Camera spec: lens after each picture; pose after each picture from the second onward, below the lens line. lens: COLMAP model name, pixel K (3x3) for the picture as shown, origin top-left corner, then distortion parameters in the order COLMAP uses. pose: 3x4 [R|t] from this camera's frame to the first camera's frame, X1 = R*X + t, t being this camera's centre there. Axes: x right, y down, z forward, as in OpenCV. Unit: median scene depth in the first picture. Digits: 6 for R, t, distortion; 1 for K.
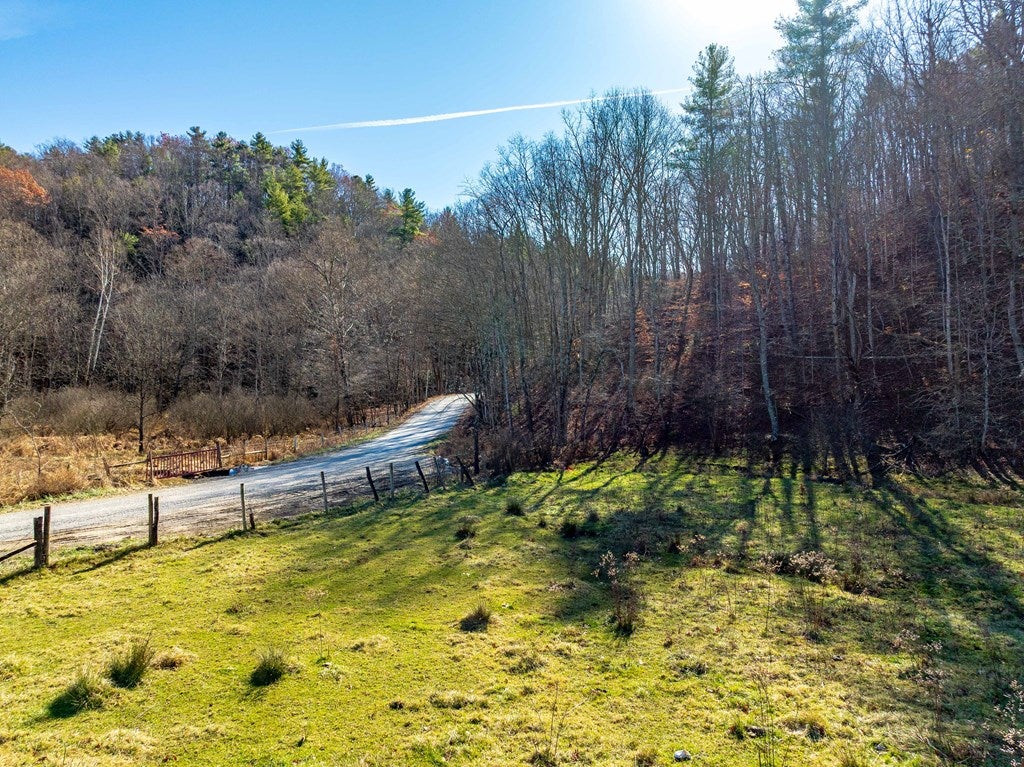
lens RADIAL K [[735.0, 0, 512.0], [0, 735.0, 383.5], [0, 0, 1]] dist [0.000177, 0.005803]
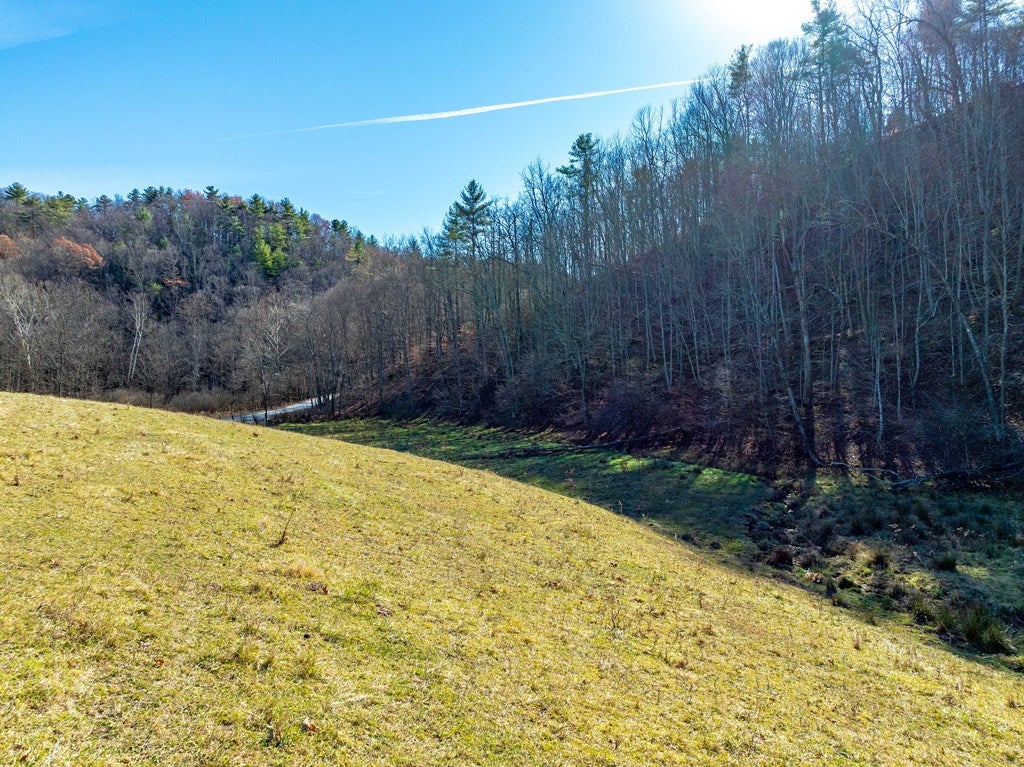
lens RADIAL K [[732.9, 0, 512.0], [0, 732.9, 383.5], [0, 0, 1]] dist [-0.015913, 0.012363]
pose [[0.999081, -0.001361, -0.042851, 0.204773], [0.001475, 0.999995, 0.002621, -0.005097], [0.042847, -0.002682, 0.999078, -0.348510]]
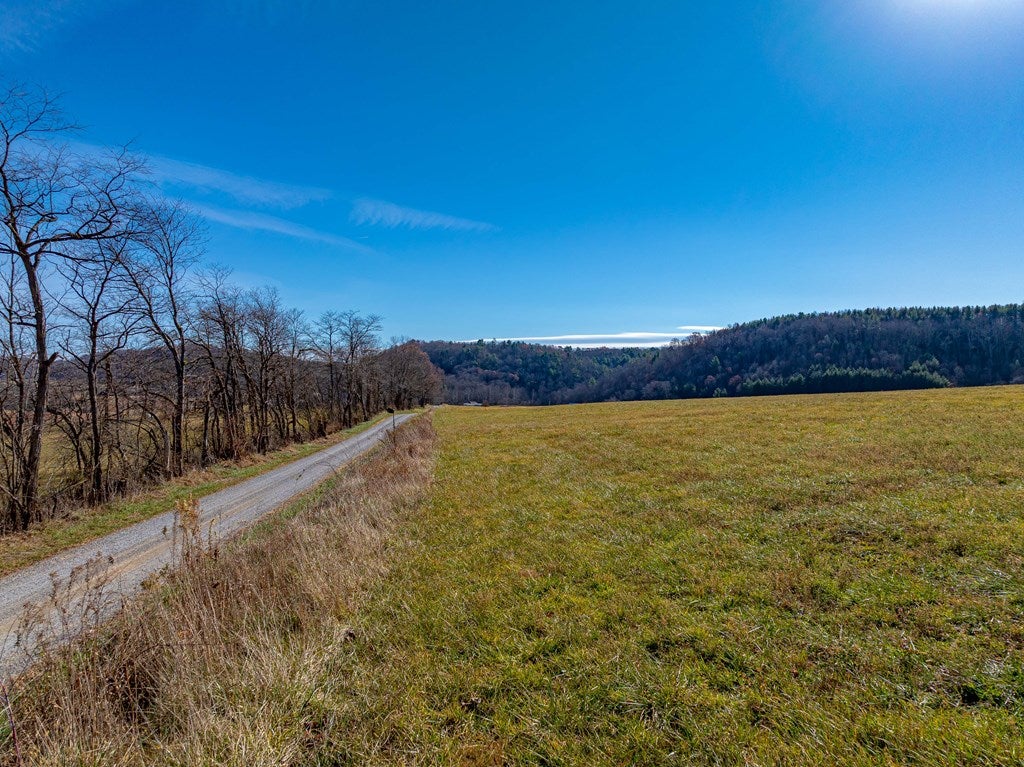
lens RADIAL K [[732.9, 0, 512.0], [0, 732.9, 383.5], [0, 0, 1]] dist [-0.015913, 0.012363]
pose [[0.944661, 0.000061, -0.328048, 1.129042], [-0.003521, 0.999944, -0.009955, -0.107143], [0.328029, 0.010559, 0.944609, -4.014687]]
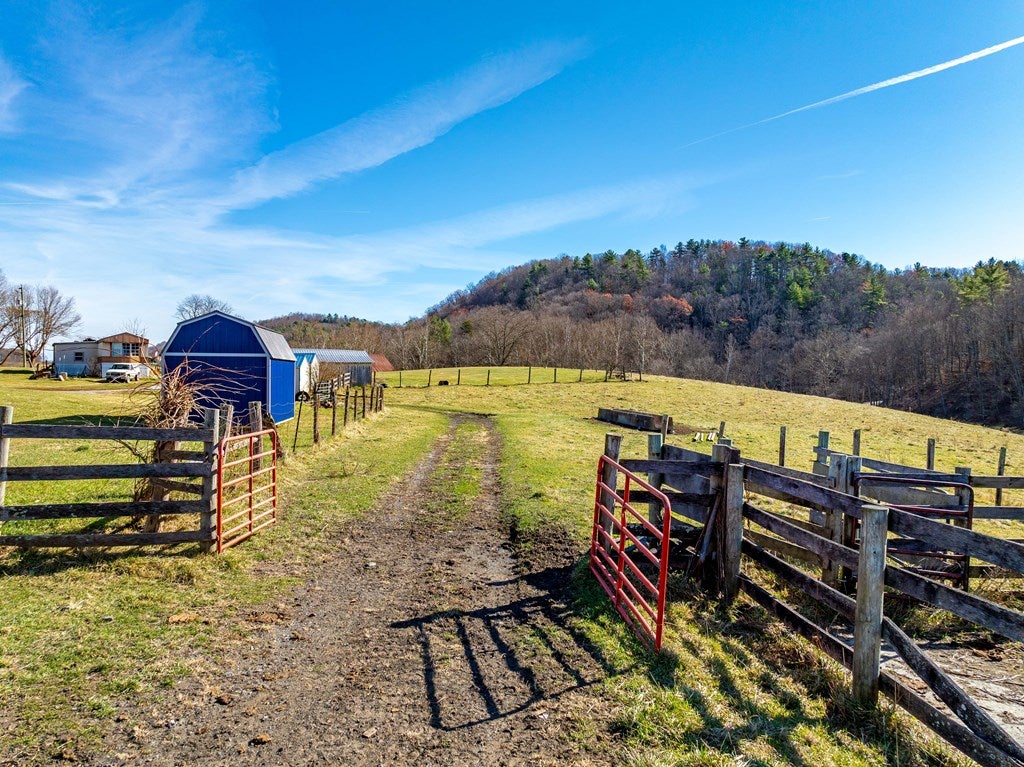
lens RADIAL K [[732.9, 0, 512.0], [0, 732.9, 383.5], [0, 0, 1]] dist [-0.015913, 0.012363]
pose [[0.790909, 0.004915, -0.611914, 0.230198], [-0.005028, 0.999986, 0.001533, -0.020983], [0.611913, 0.001864, 0.790923, -0.839862]]
